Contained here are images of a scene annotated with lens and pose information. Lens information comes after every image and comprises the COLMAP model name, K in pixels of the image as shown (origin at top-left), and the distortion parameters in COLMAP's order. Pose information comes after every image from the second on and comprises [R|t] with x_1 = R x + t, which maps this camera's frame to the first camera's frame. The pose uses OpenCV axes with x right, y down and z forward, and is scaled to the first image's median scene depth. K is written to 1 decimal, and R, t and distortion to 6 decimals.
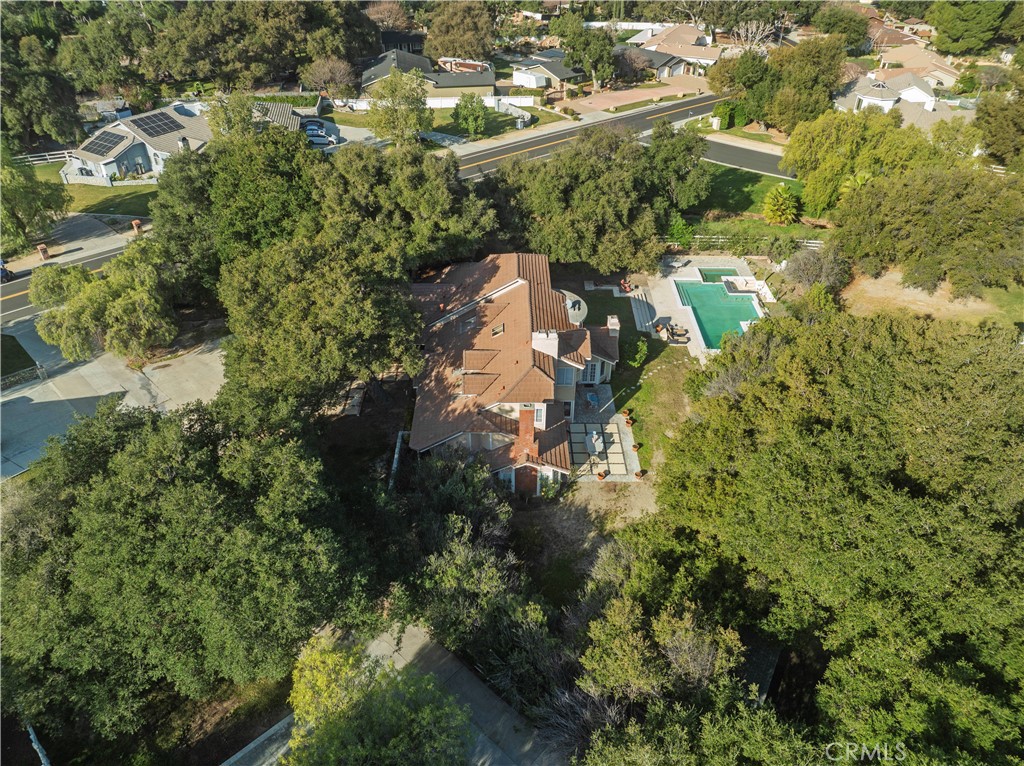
lens RADIAL K [[725.1, 0, 512.9], [0, 725.1, 386.0], [0, 0, 1]] dist [-0.065134, 0.036751]
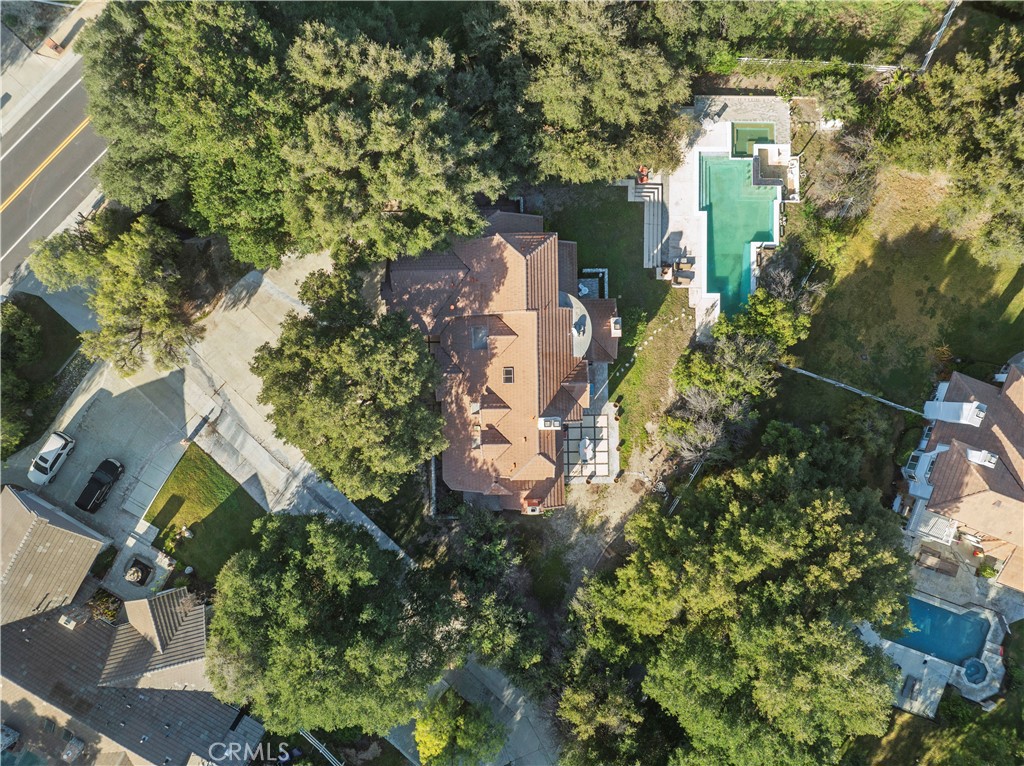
lens RADIAL K [[725.1, 0, 518.8], [0, 725.1, 385.0], [0, 0, 1]] dist [-0.065134, 0.036751]
pose [[0.999986, -0.004777, -0.002443, -0.001257], [0.004779, 0.585959, 0.810327, -0.829482], [-0.002439, -0.810327, 0.585973, 0.284315]]
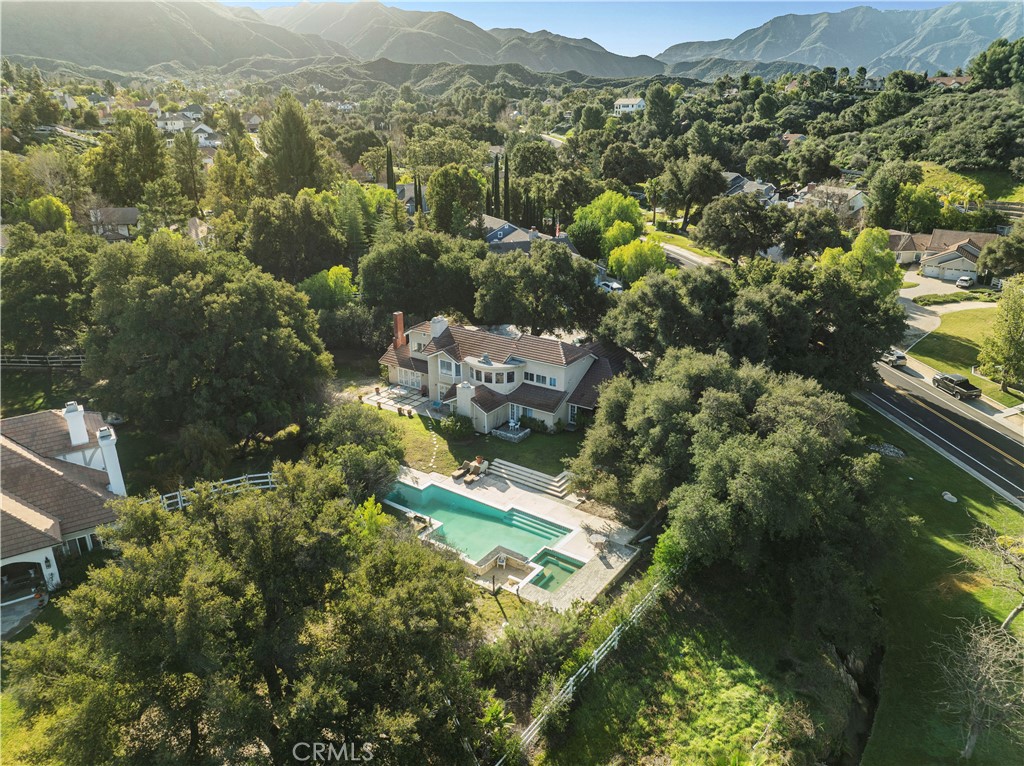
lens RADIAL K [[725.1, 0, 504.0], [0, 725.1, 377.5], [0, 0, 1]] dist [-0.065134, 0.036751]
pose [[-0.578889, 0.283873, -0.764398, 0.903289], [-0.479405, 0.639819, 0.600668, -0.755415], [0.659590, 0.714177, -0.234294, 1.197192]]
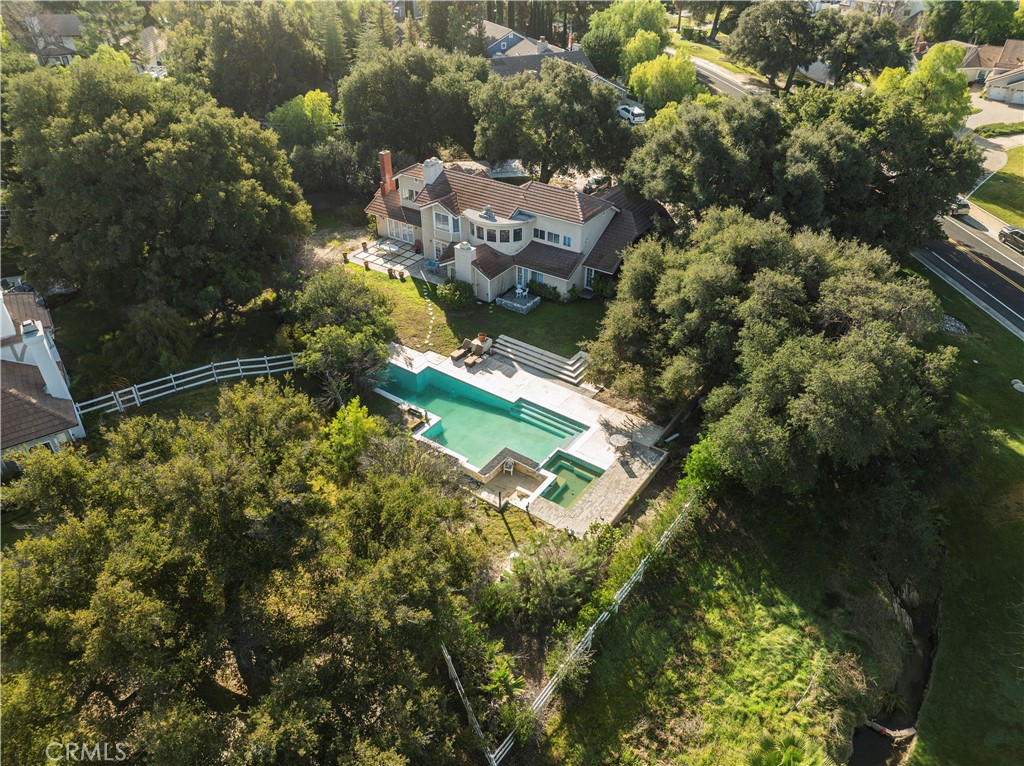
lens RADIAL K [[725.1, 0, 506.0], [0, 725.1, 381.8], [0, 0, 1]] dist [-0.065134, 0.036751]
pose [[-0.579218, 0.467727, -0.667635, 0.782324], [-0.477796, 0.468782, 0.742936, -0.700872], [0.660467, 0.749316, -0.048049, 1.124345]]
